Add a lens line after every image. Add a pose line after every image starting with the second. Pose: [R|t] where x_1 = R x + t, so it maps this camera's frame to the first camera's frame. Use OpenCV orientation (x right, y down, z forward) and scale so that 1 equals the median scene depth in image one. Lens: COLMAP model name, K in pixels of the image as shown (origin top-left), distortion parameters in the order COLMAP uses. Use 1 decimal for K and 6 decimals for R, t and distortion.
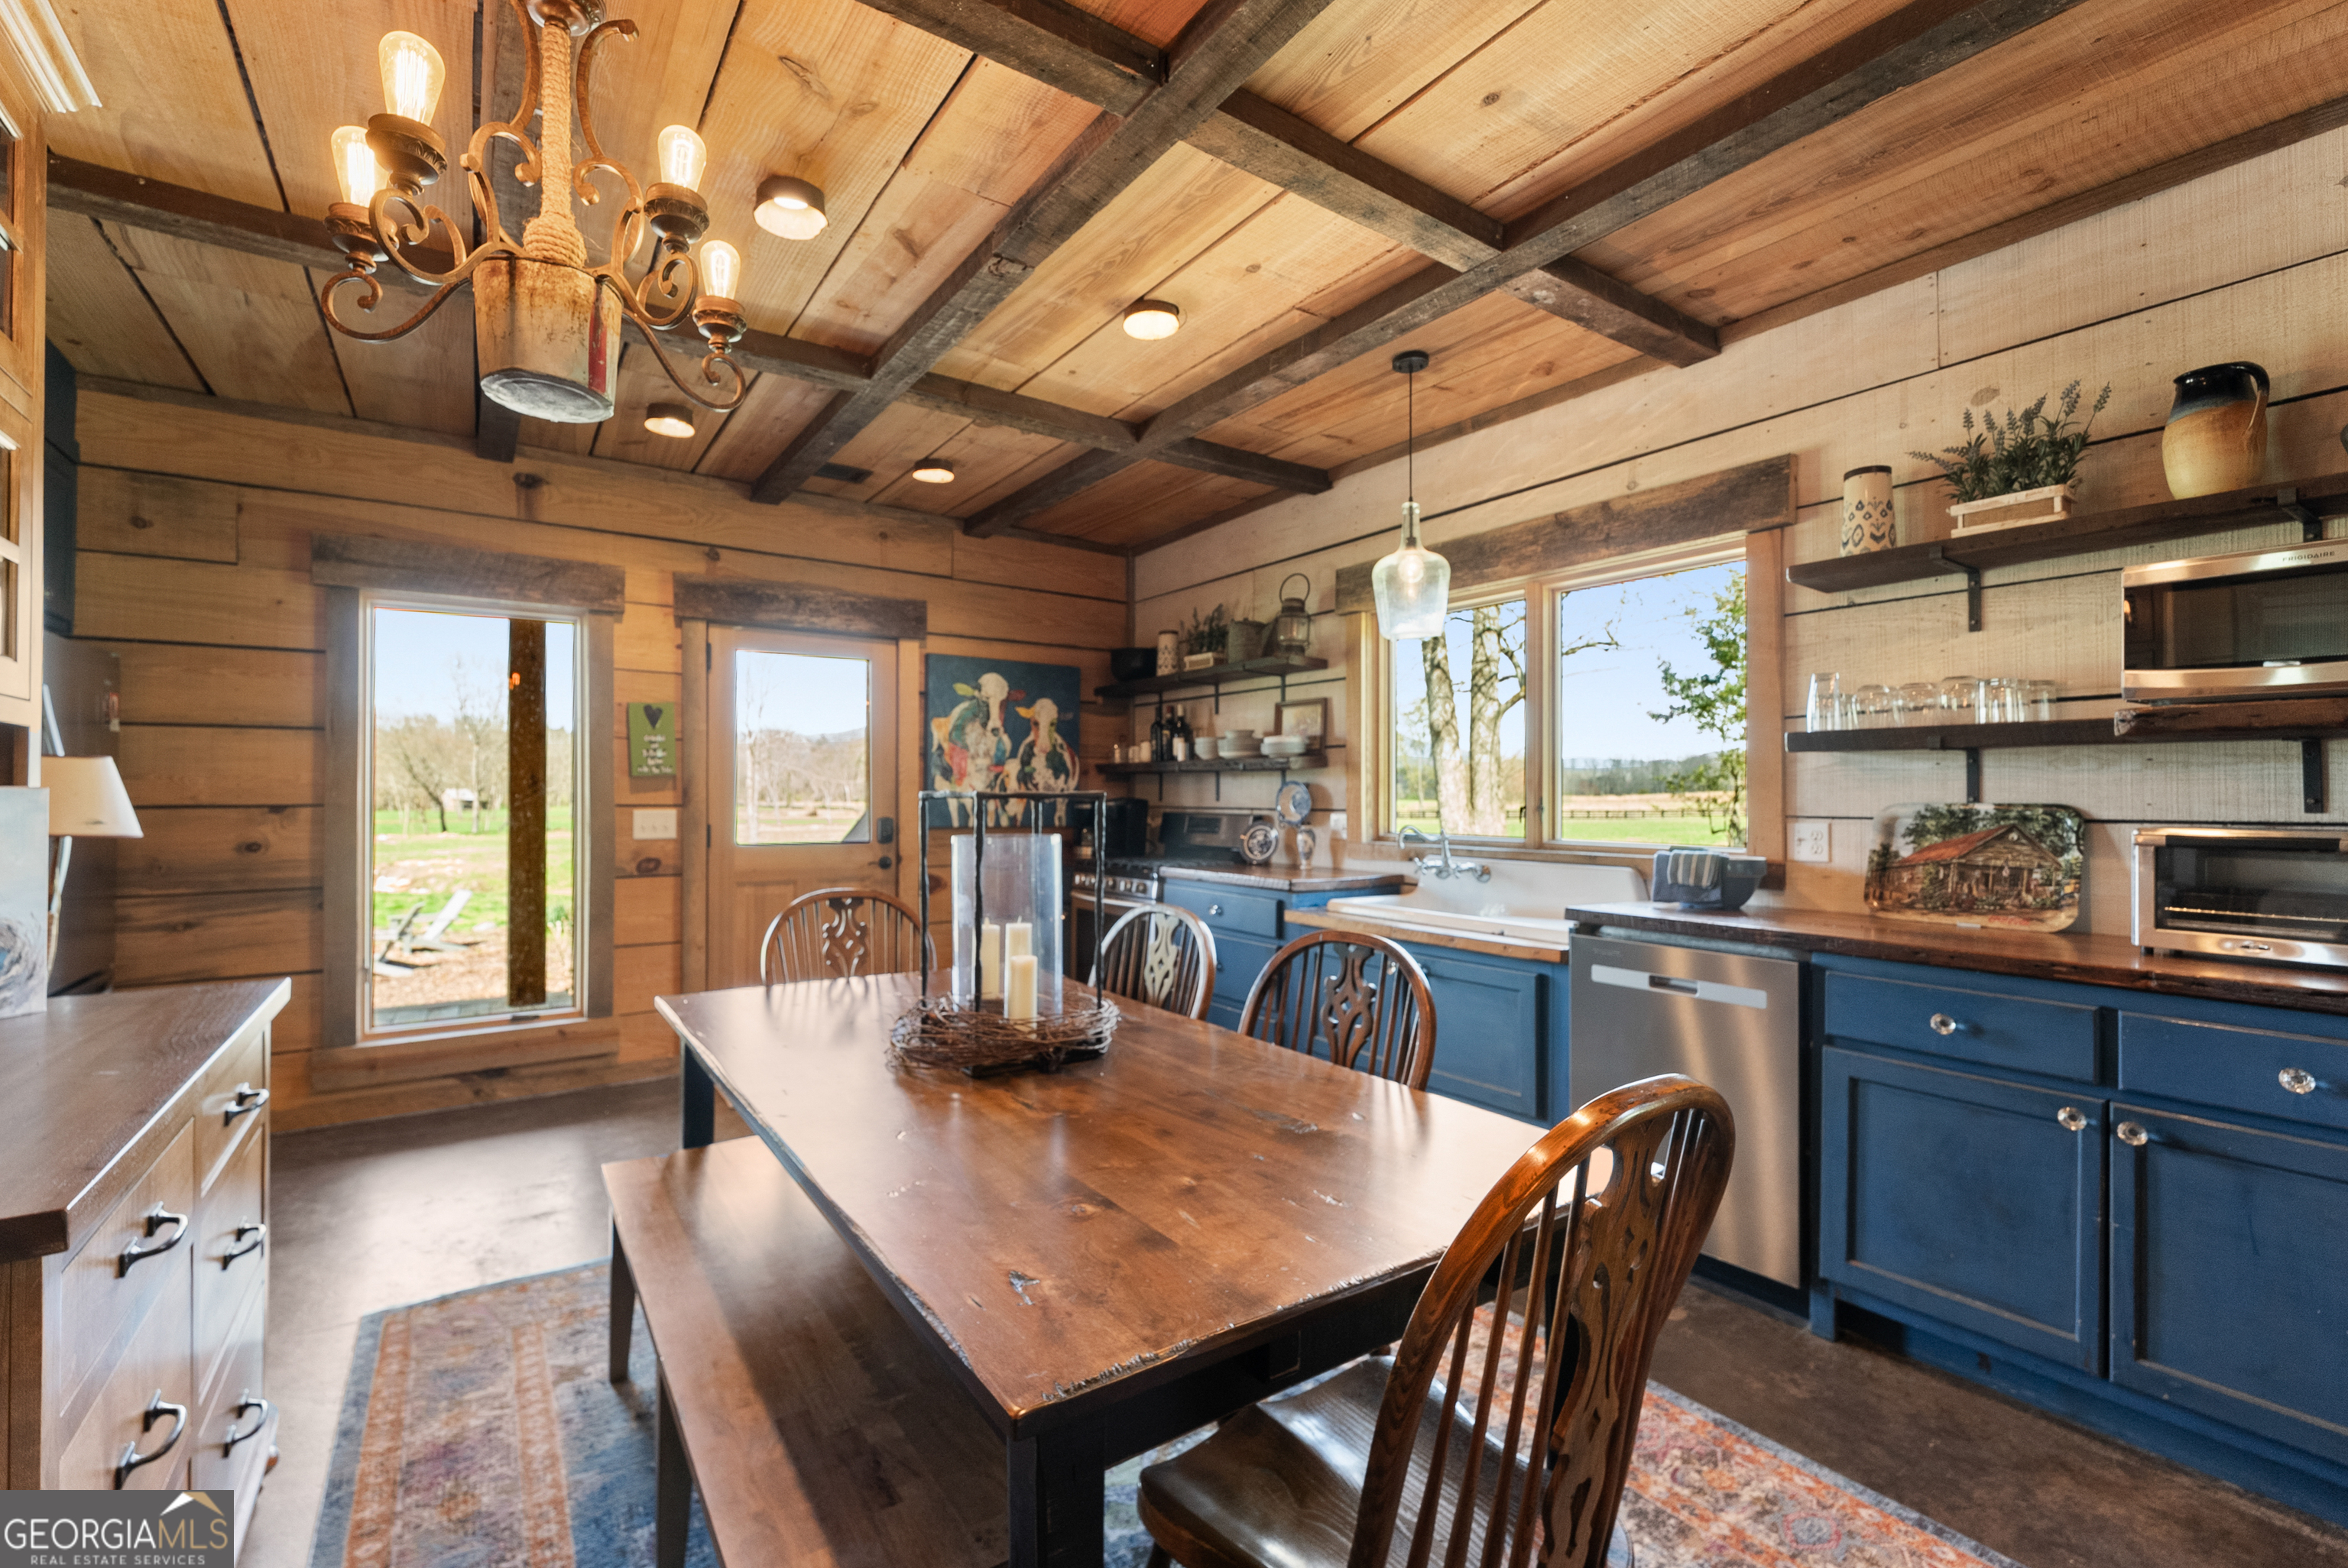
lens RADIAL K [[1004.9, 0, 1152.0], [0, 1004.9, 813.3], [0, 0, 1]] dist [0.001102, -0.000268]
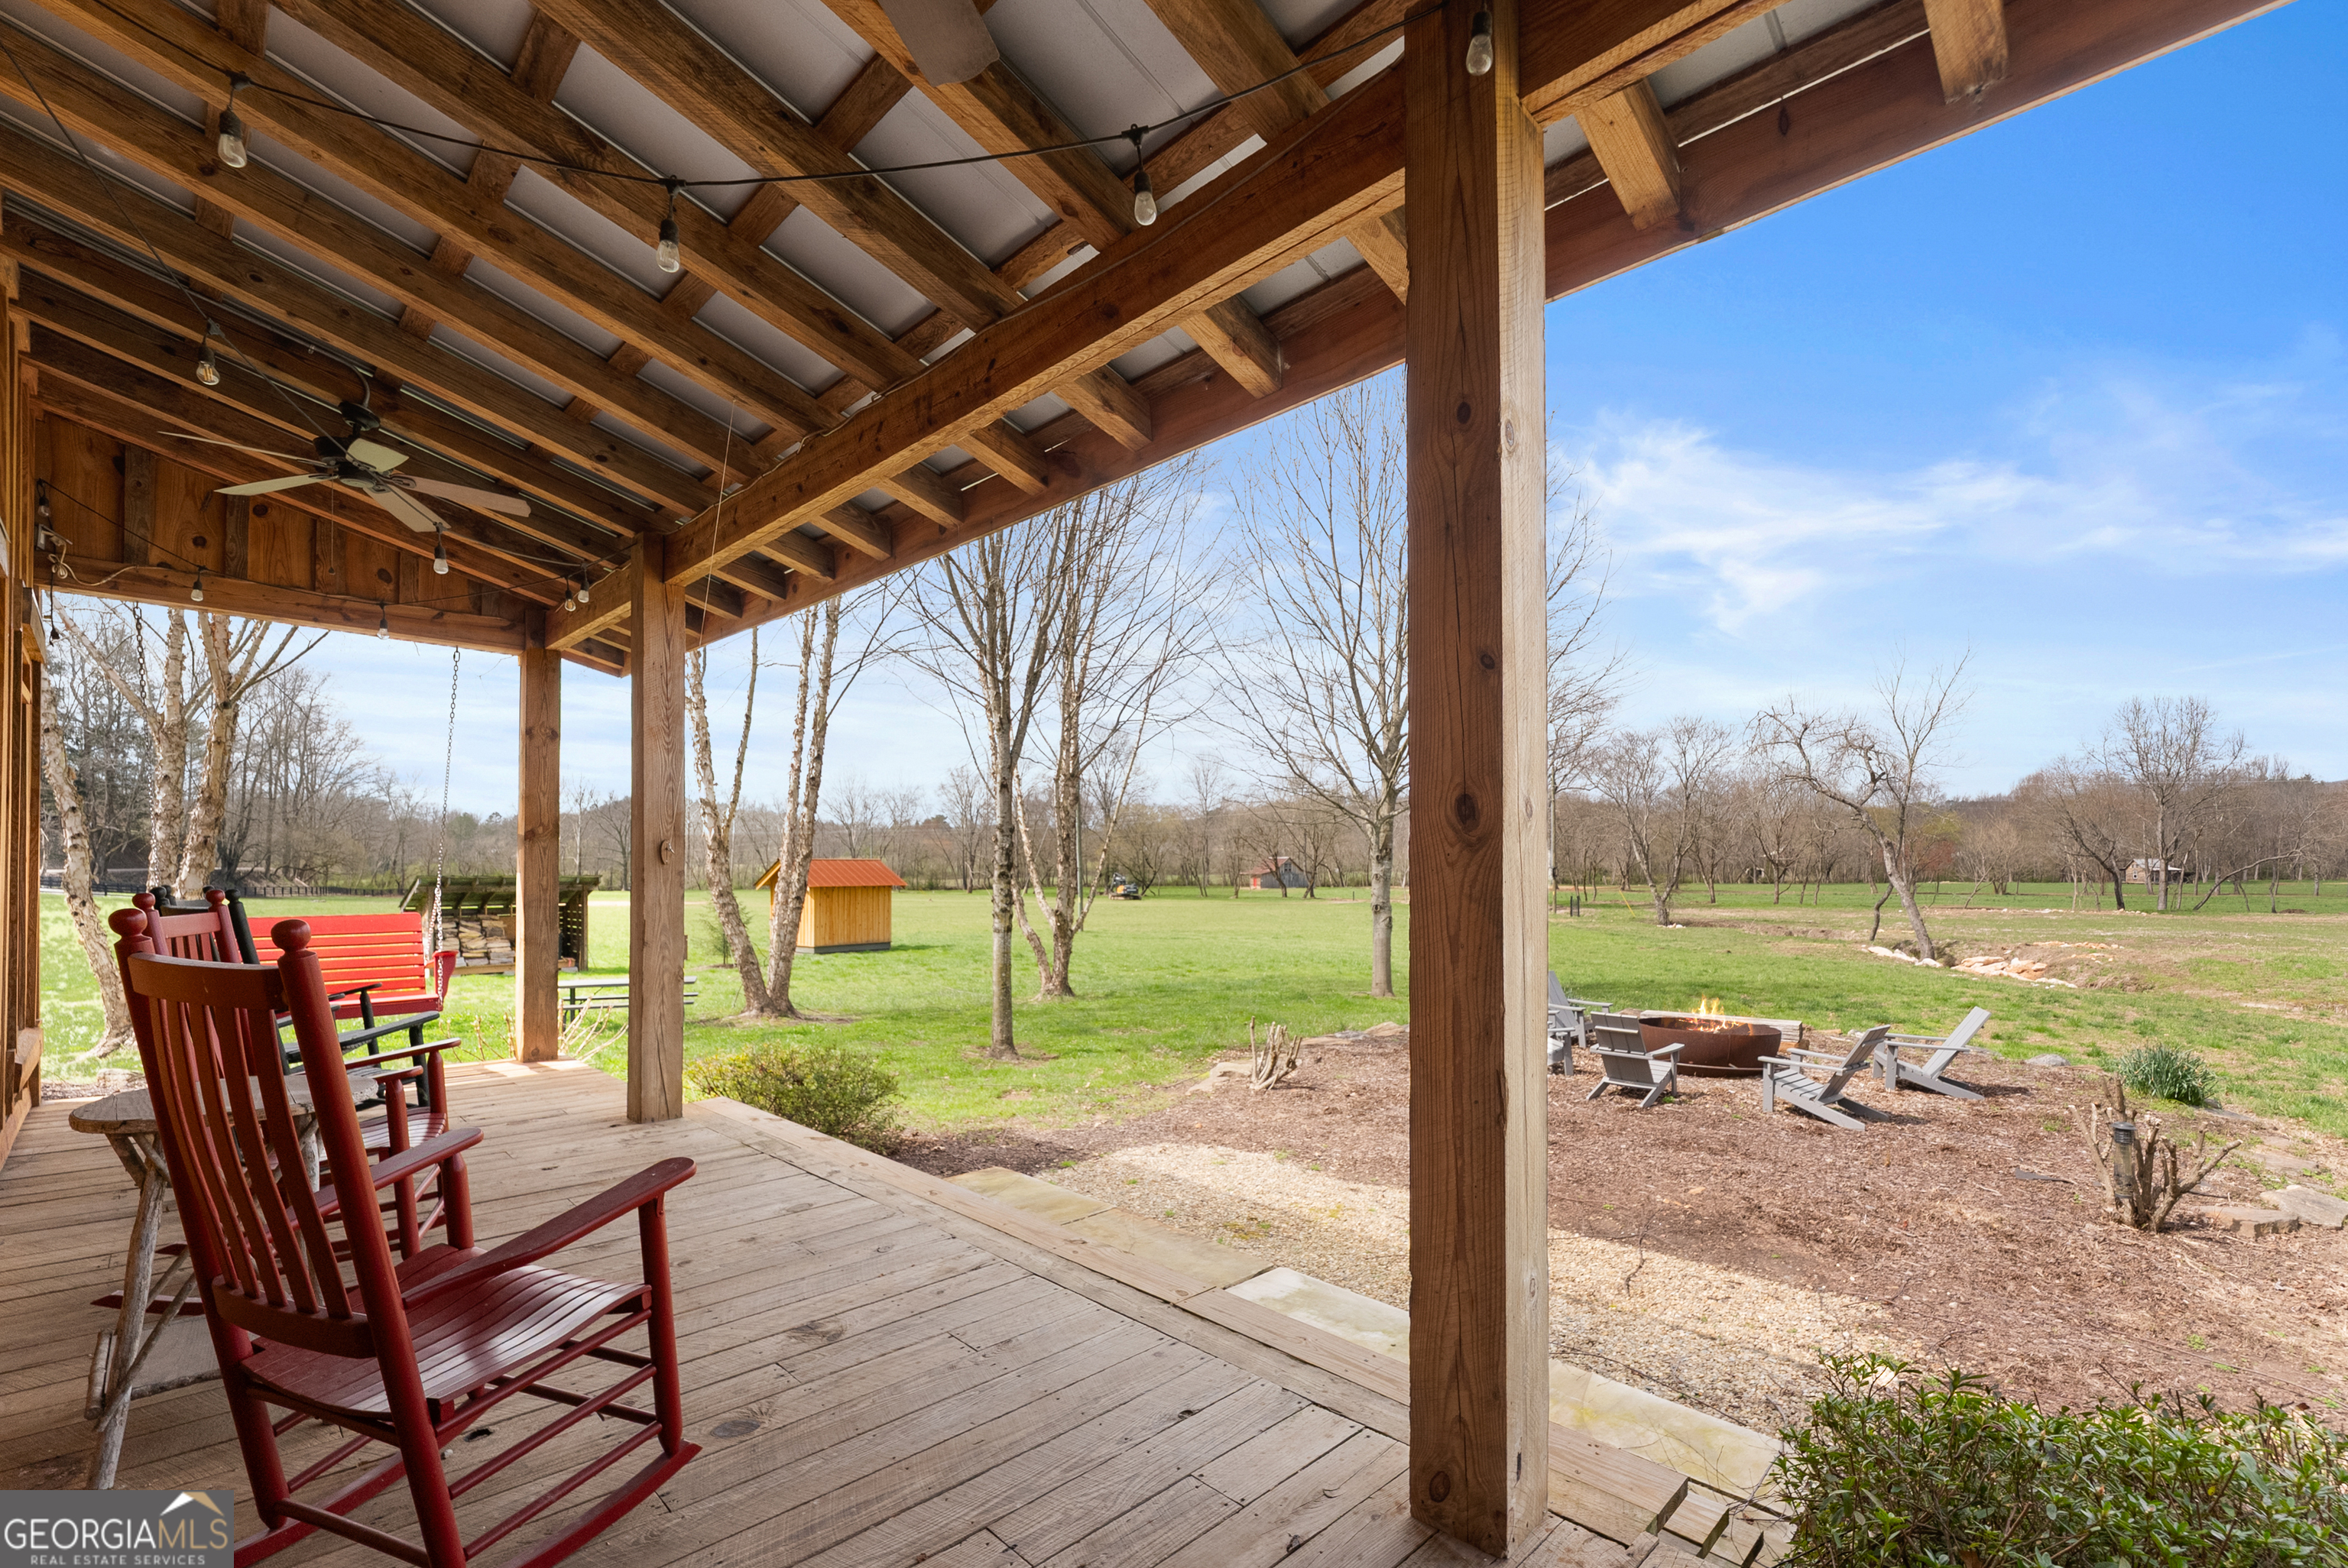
lens RADIAL K [[1006.8, 0, 1174.0], [0, 1006.8, 784.0], [0, 0, 1]] dist [-0.000985, -0.000016]
pose [[0.194463, -0.083190, -0.977376, -0.434020], [-0.014019, 0.996060, -0.087569, -0.011214], [0.980810, 0.030731, 0.192530, 1.187802]]
